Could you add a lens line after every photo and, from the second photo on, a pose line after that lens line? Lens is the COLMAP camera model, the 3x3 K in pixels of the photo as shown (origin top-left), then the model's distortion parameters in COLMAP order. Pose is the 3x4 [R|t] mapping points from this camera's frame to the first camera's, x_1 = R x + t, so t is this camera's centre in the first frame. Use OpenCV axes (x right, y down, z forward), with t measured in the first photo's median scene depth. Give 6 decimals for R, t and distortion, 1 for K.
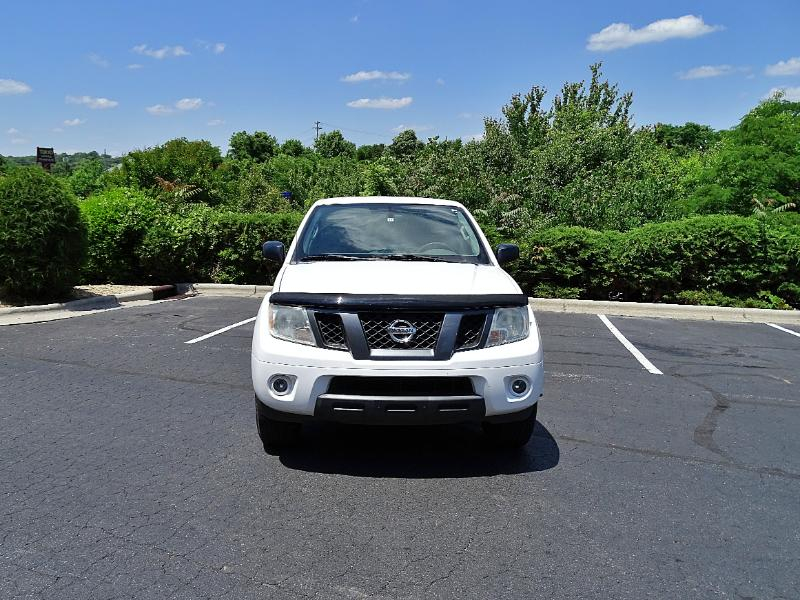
lens RADIAL K [[646.1, 0, 385.0], [0, 646.1, 307.4], [0, 0, 1]] dist [-0.026659, 0.007665]
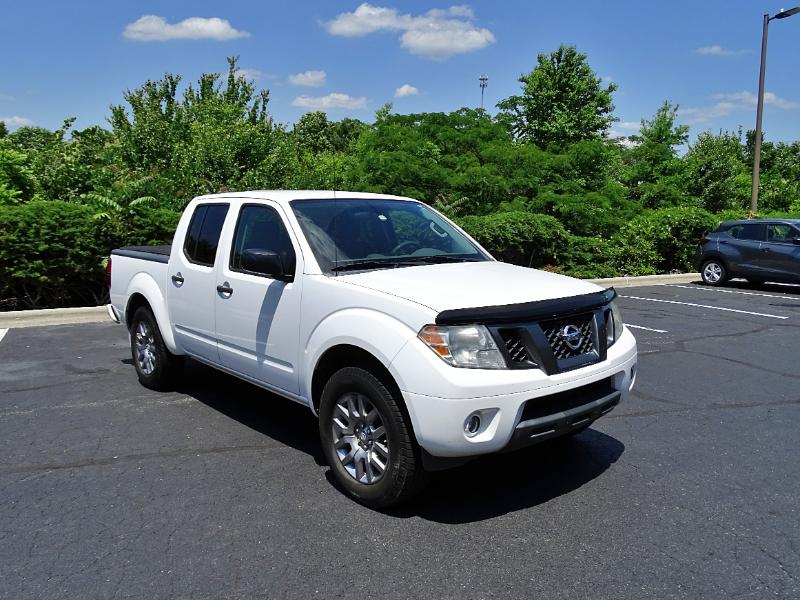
lens RADIAL K [[646.1, 0, 406.5], [0, 646.1, 305.1], [0, 0, 1]] dist [-0.026659, 0.007665]
pose [[0.772783, -0.102425, 0.626351, -0.219131], [0.099168, 0.994257, 0.040236, -0.021115], [-0.626875, 0.031020, 0.778502, 0.126869]]
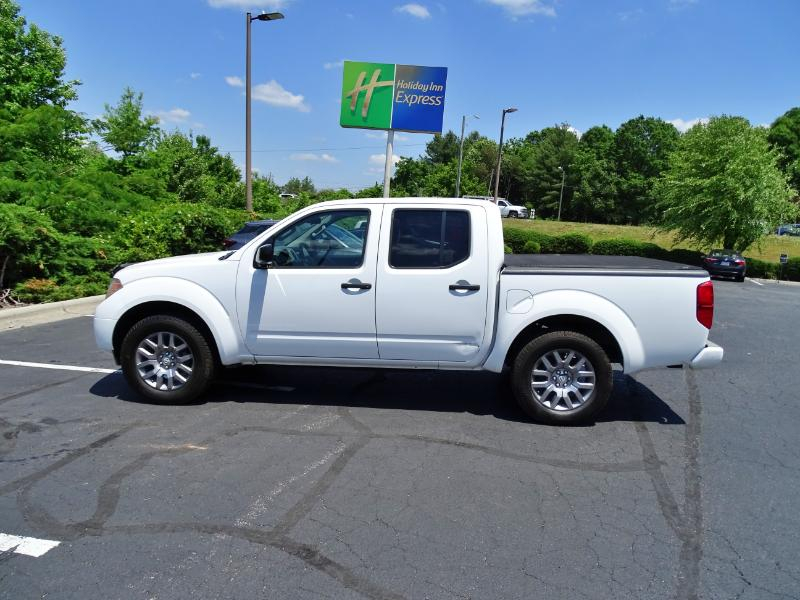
lens RADIAL K [[574.1, 0, 404.6], [0, 574.1, 305.6], [0, 0, 1]] dist [-0.007730, -0.001665]
pose [[0.030020, -0.157842, 0.987008, 0.042343], [0.097692, 0.983189, 0.154260, -0.054711], [-0.994764, 0.091792, 0.044936, 0.401989]]
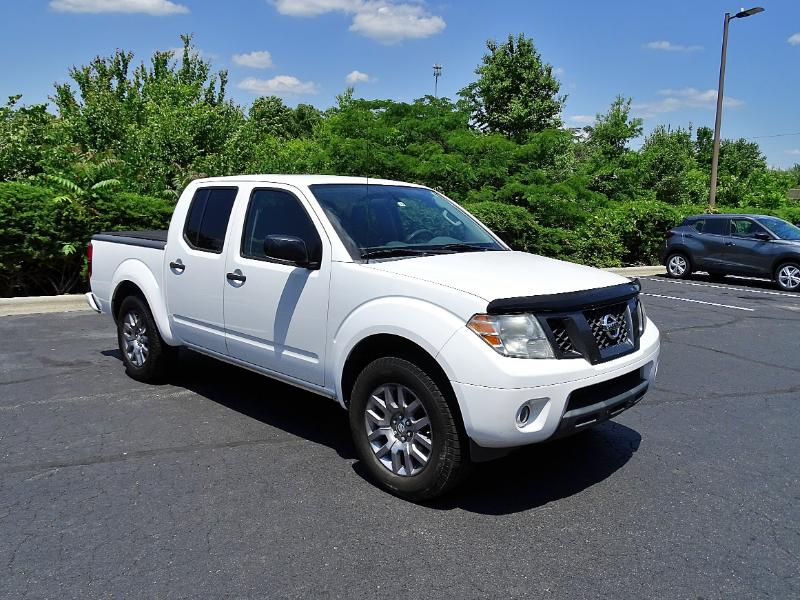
lens RADIAL K [[654.3, 0, 408.8], [0, 654.3, 311.0], [0, 0, 1]] dist [-0.022674, 0.010919]
pose [[0.720968, -0.113831, 0.683556, -0.245617], [0.090668, 0.993432, 0.069803, -0.023485], [-0.687012, 0.011651, 0.726553, 0.154013]]
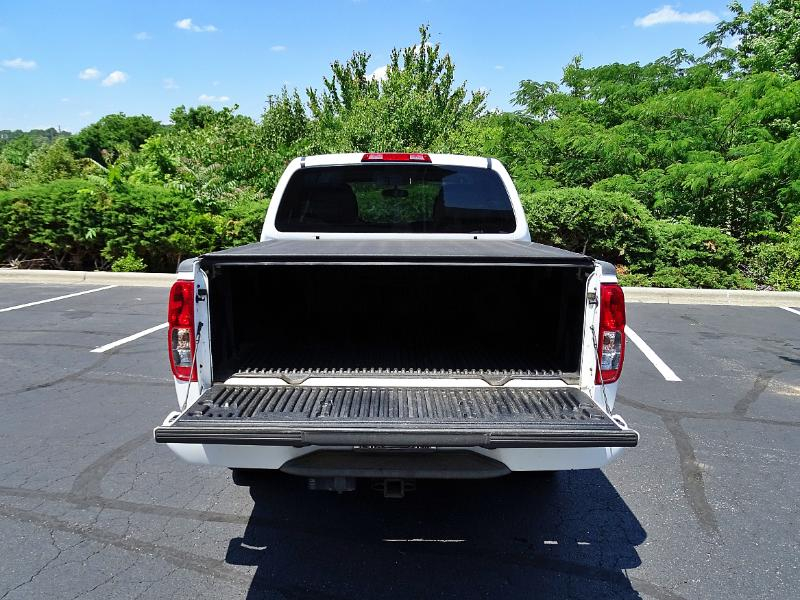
lens RADIAL K [[645.2, 0, 396.3], [0, 645.2, 340.8], [0, 0, 1]] dist [-0.025565, 0.015165]
pose [[0.999083, -0.020359, 0.037668, 0.453268], [0.017076, 0.996191, 0.085504, 0.005250], [-0.039265, -0.084783, 0.995626, 0.033860]]
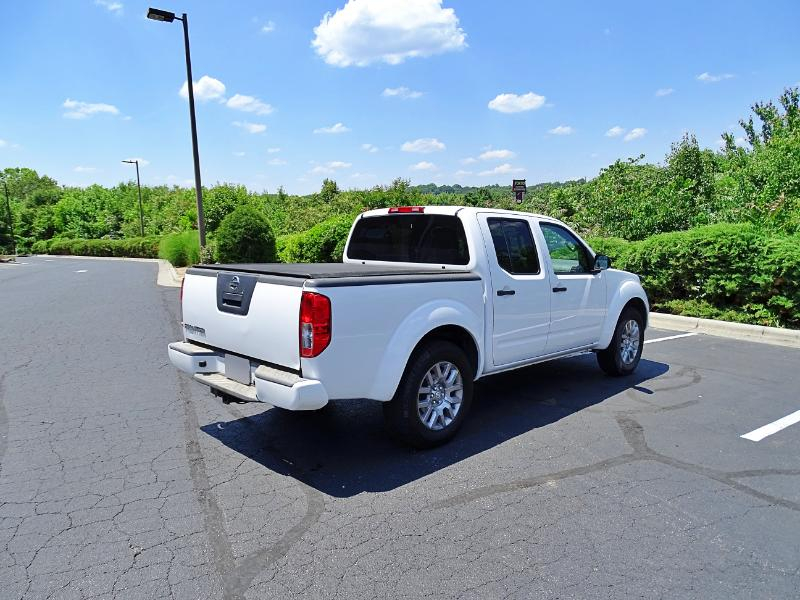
lens RADIAL K [[574.1, 0, 397.8], [0, 574.1, 303.0], [0, 0, 1]] dist [-0.007730, -0.001665]
pose [[0.753378, 0.067149, -0.654150, 0.728062], [-0.080265, 0.996725, 0.009874, 0.004636], [0.652670, 0.045067, 0.756300, 0.048378]]
